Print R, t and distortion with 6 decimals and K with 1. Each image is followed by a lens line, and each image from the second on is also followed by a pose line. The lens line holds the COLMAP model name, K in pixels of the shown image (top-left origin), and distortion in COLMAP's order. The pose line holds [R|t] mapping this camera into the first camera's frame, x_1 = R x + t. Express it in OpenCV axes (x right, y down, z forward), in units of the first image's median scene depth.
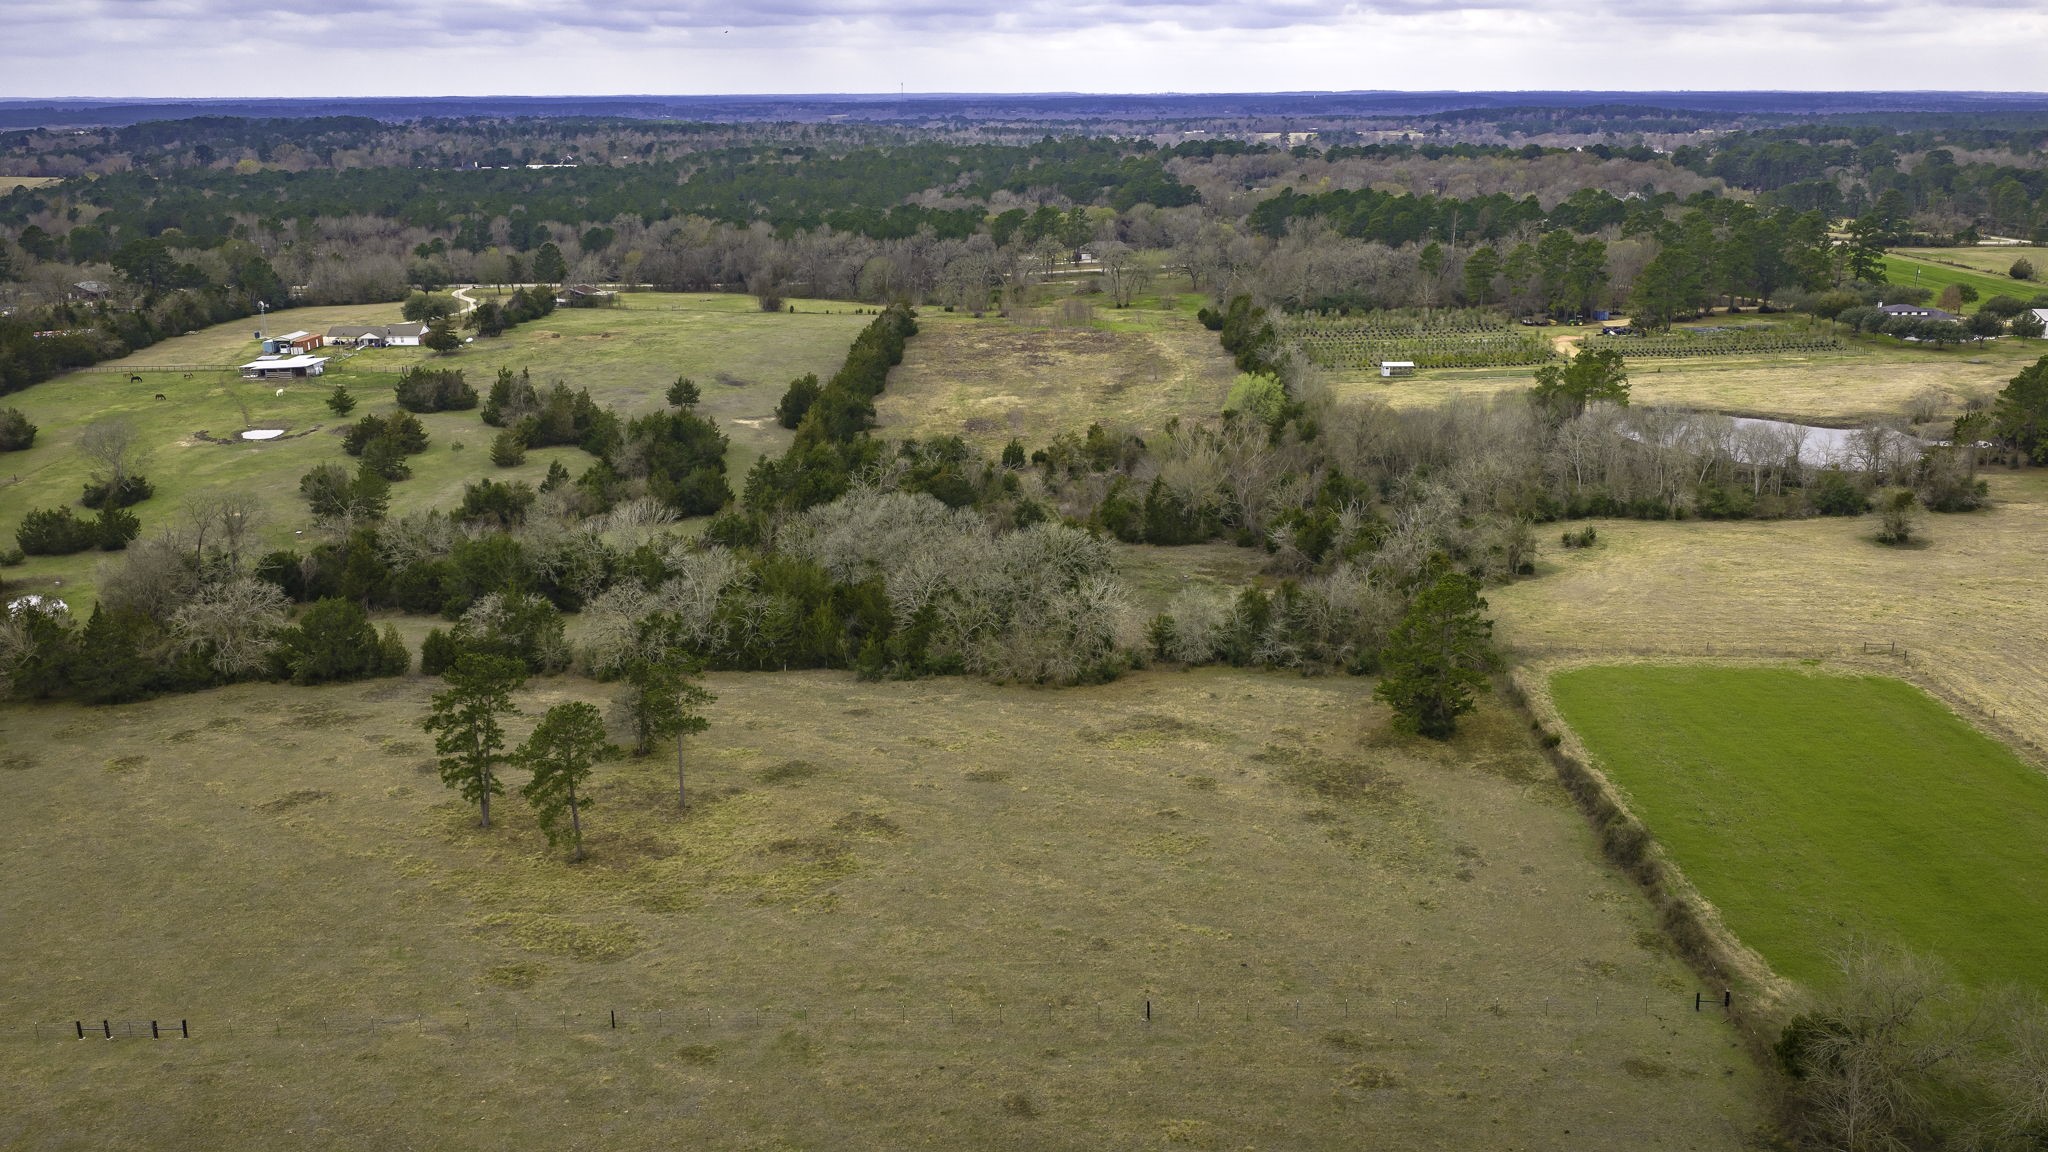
lens RADIAL K [[1692.3, 0, 1024.0], [0, 1692.3, 576.0], [0, 0, 1]] dist [0.029241, -0.061968]
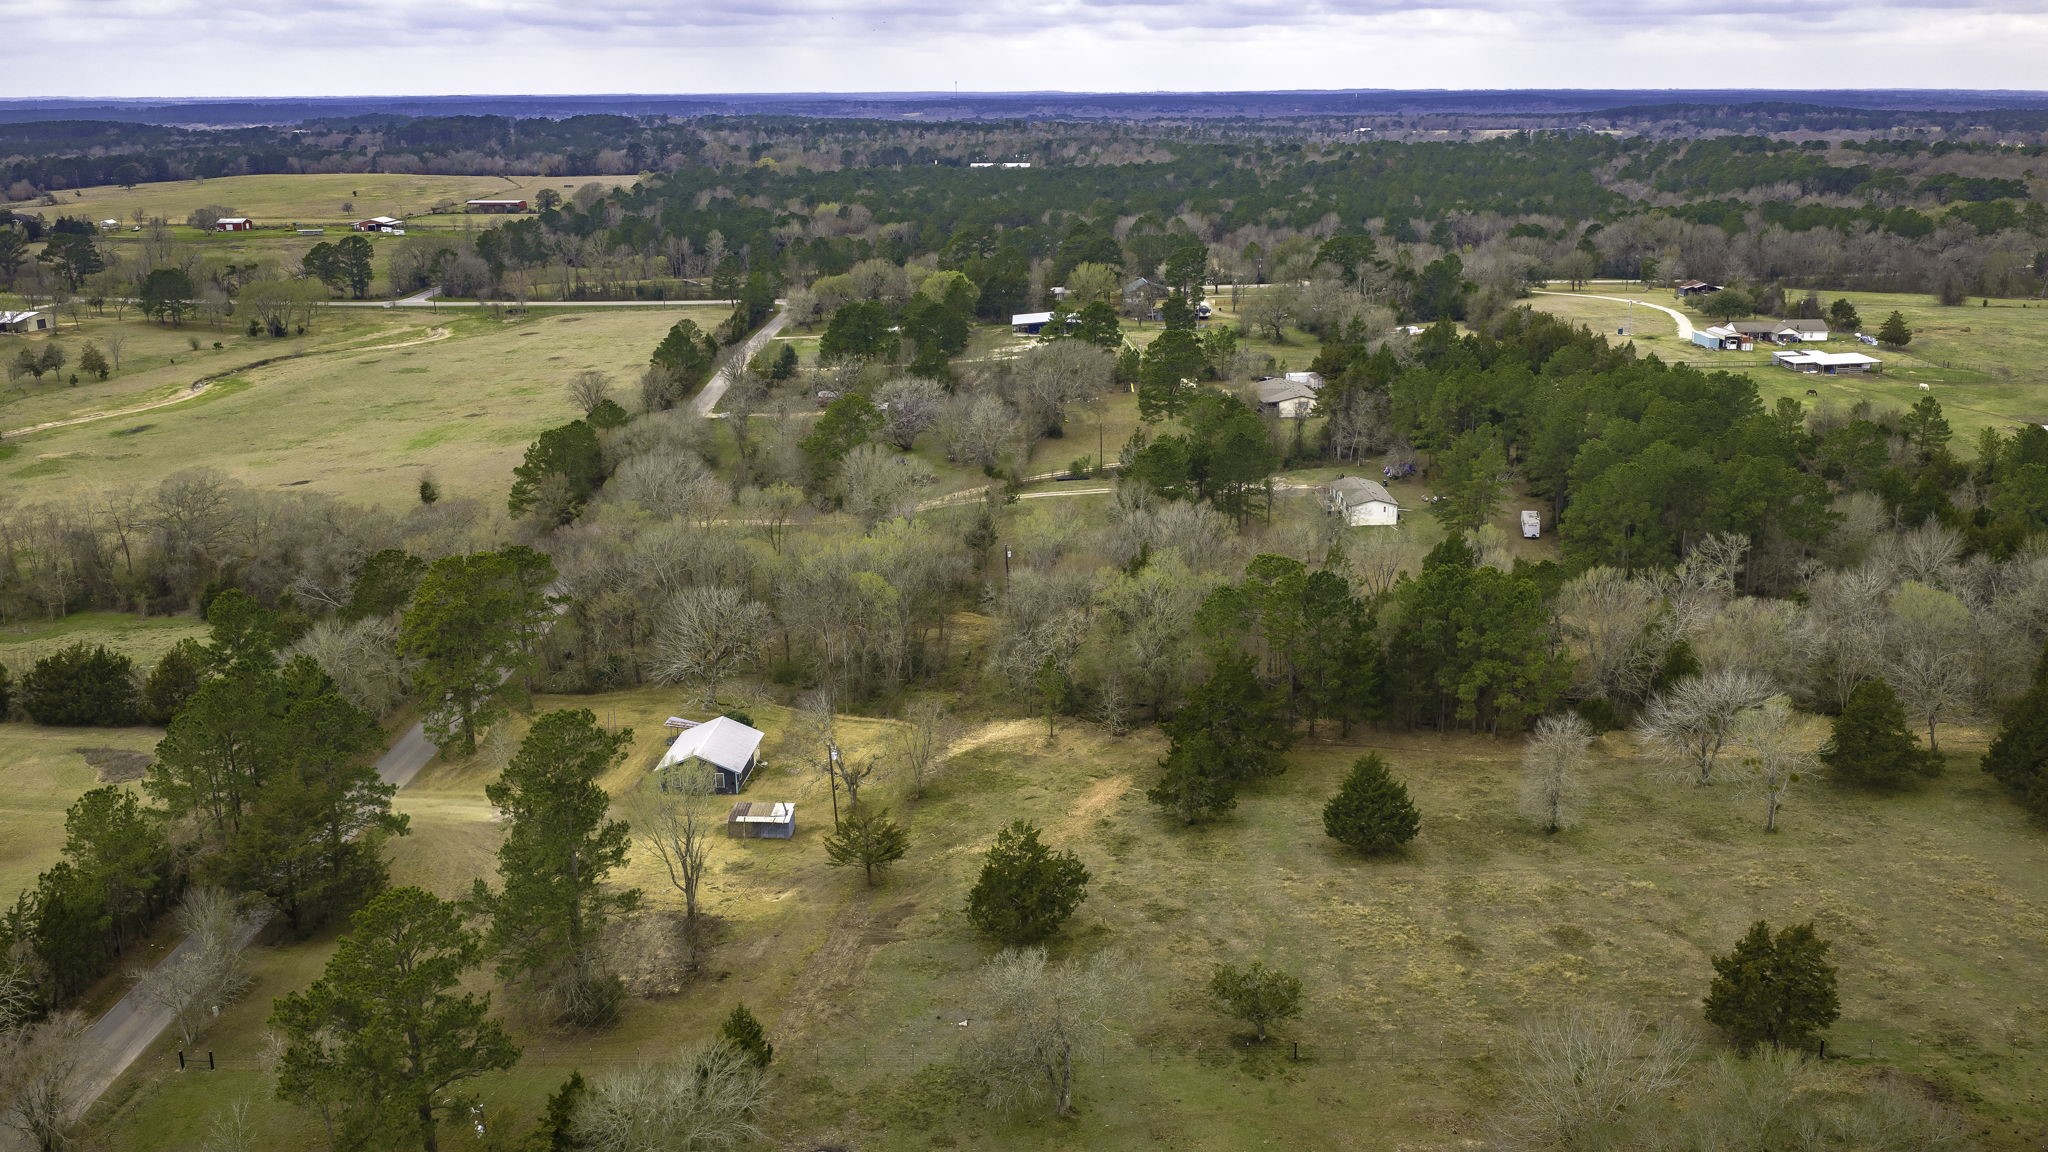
lens RADIAL K [[1692.3, 0, 1024.0], [0, 1692.3, 576.0], [0, 0, 1]] dist [0.029241, -0.061968]
pose [[0.999623, -0.008537, 0.026087, -1.005093], [0.008529, 0.999964, 0.000435, -0.006572], [-0.026090, -0.000213, 0.999660, 0.034007]]
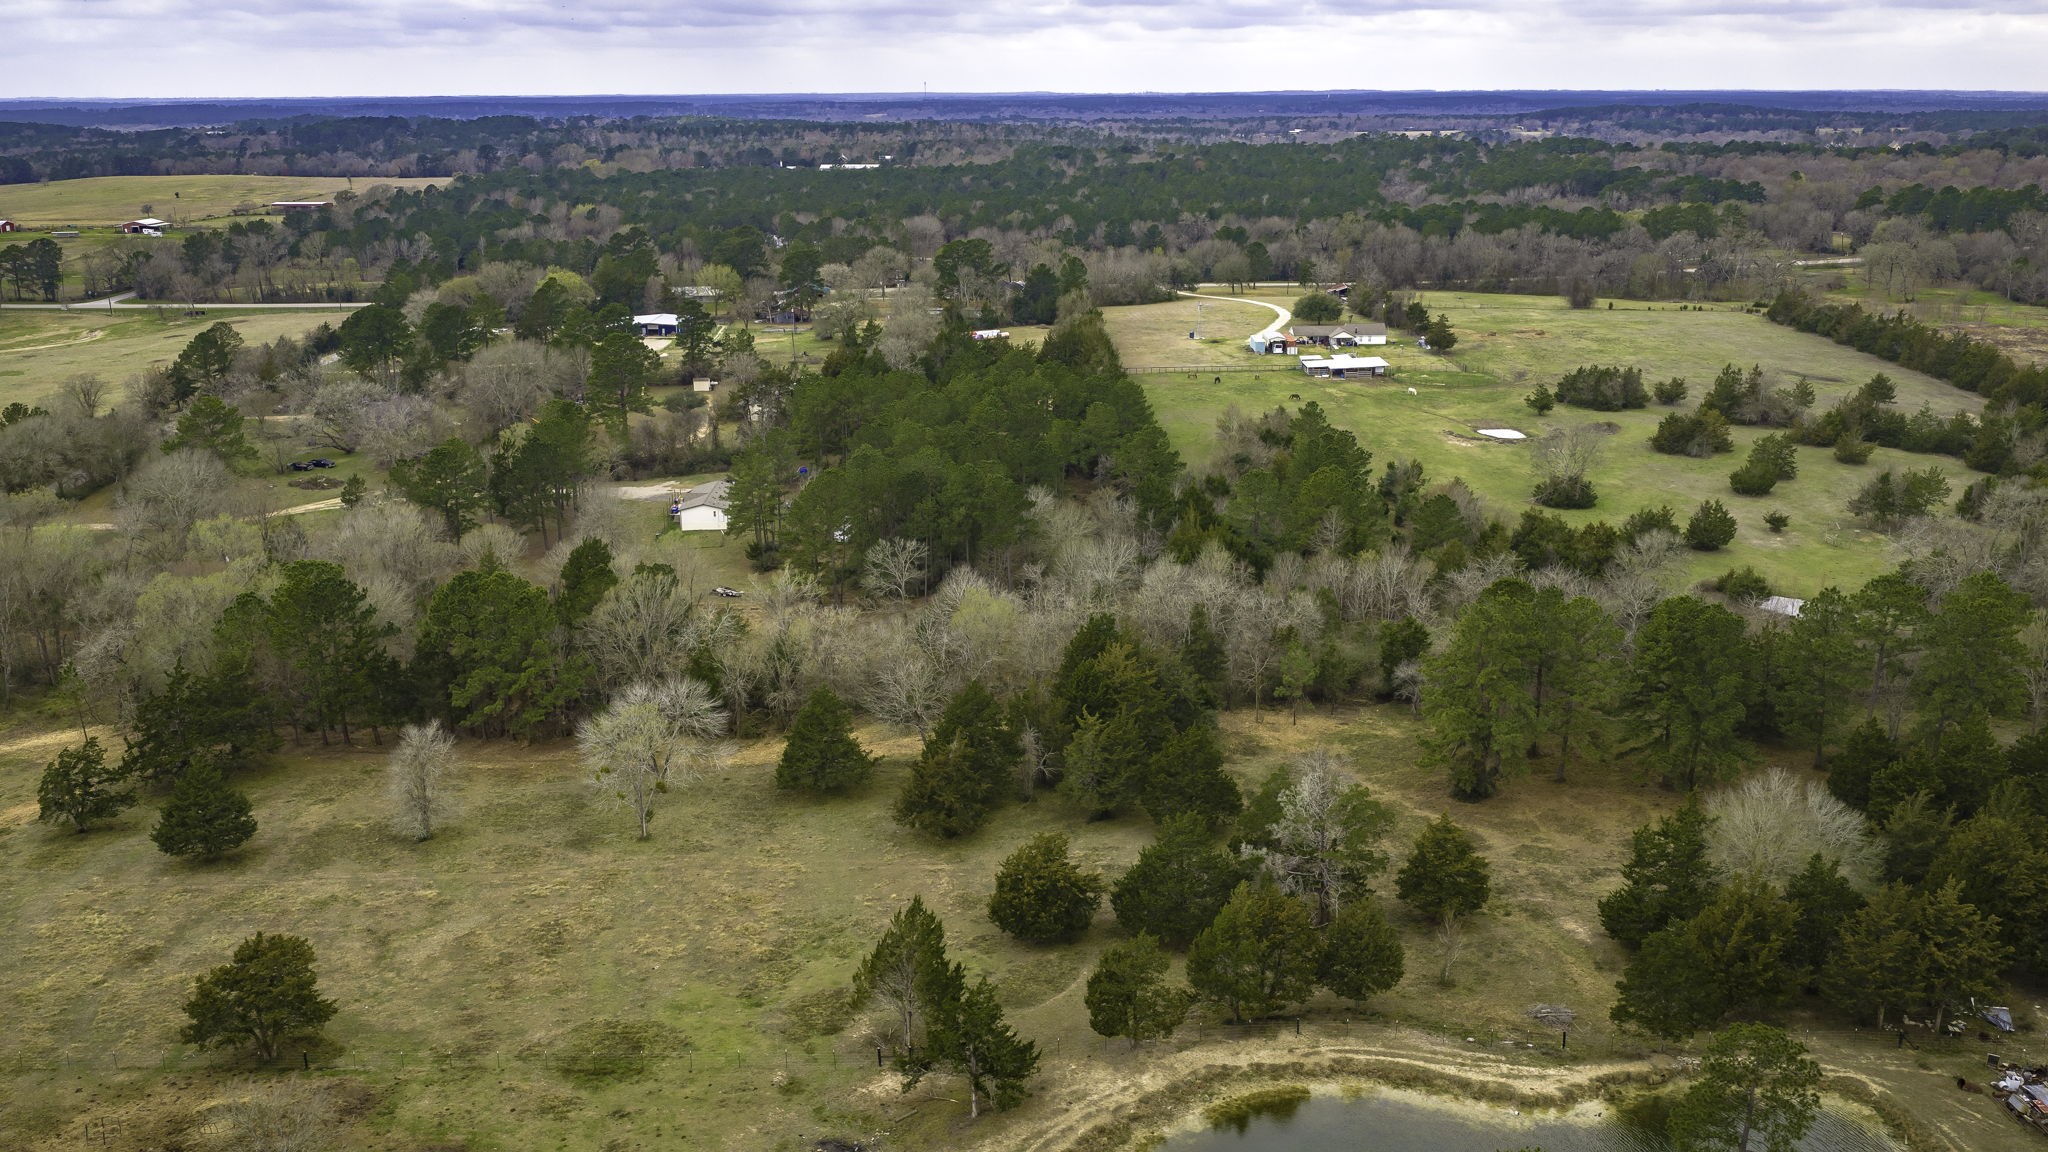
lens RADIAL K [[1692.3, 0, 1024.0], [0, 1692.3, 576.0], [0, 0, 1]] dist [0.029241, -0.061968]
pose [[0.999618, -0.008392, 0.026318, -0.702221], [0.008393, 0.999965, 0.000066, -0.005862], [-0.026317, 0.000154, 0.999654, 0.027112]]
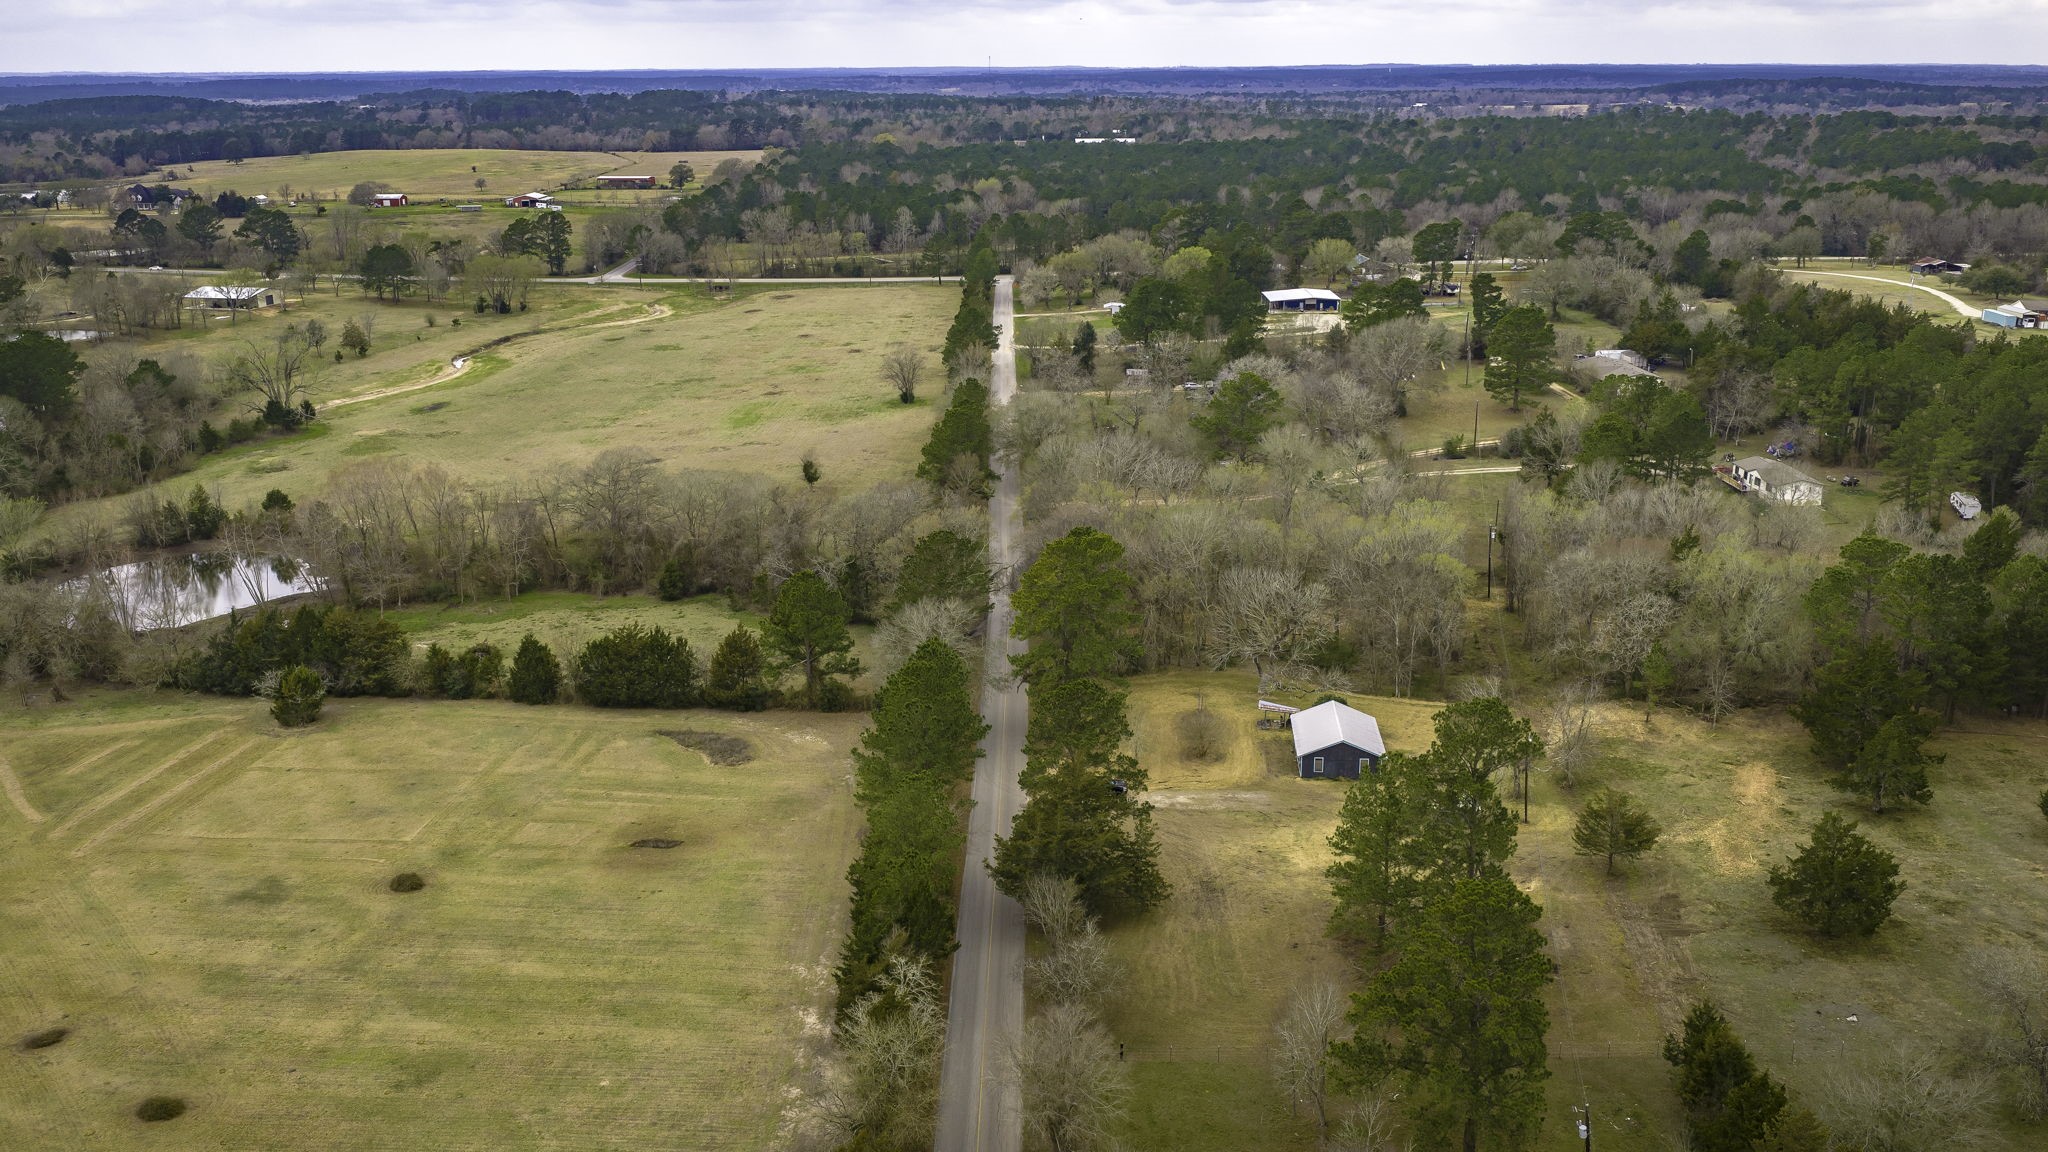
lens RADIAL K [[1692.3, 0, 1024.0], [0, 1692.3, 576.0], [0, 0, 1]] dist [0.029241, -0.061968]
pose [[0.999825, -0.006664, 0.017507, -1.185126], [0.006423, 0.999884, 0.013782, -0.009378], [-0.017597, -0.013667, 0.999752, 0.046606]]
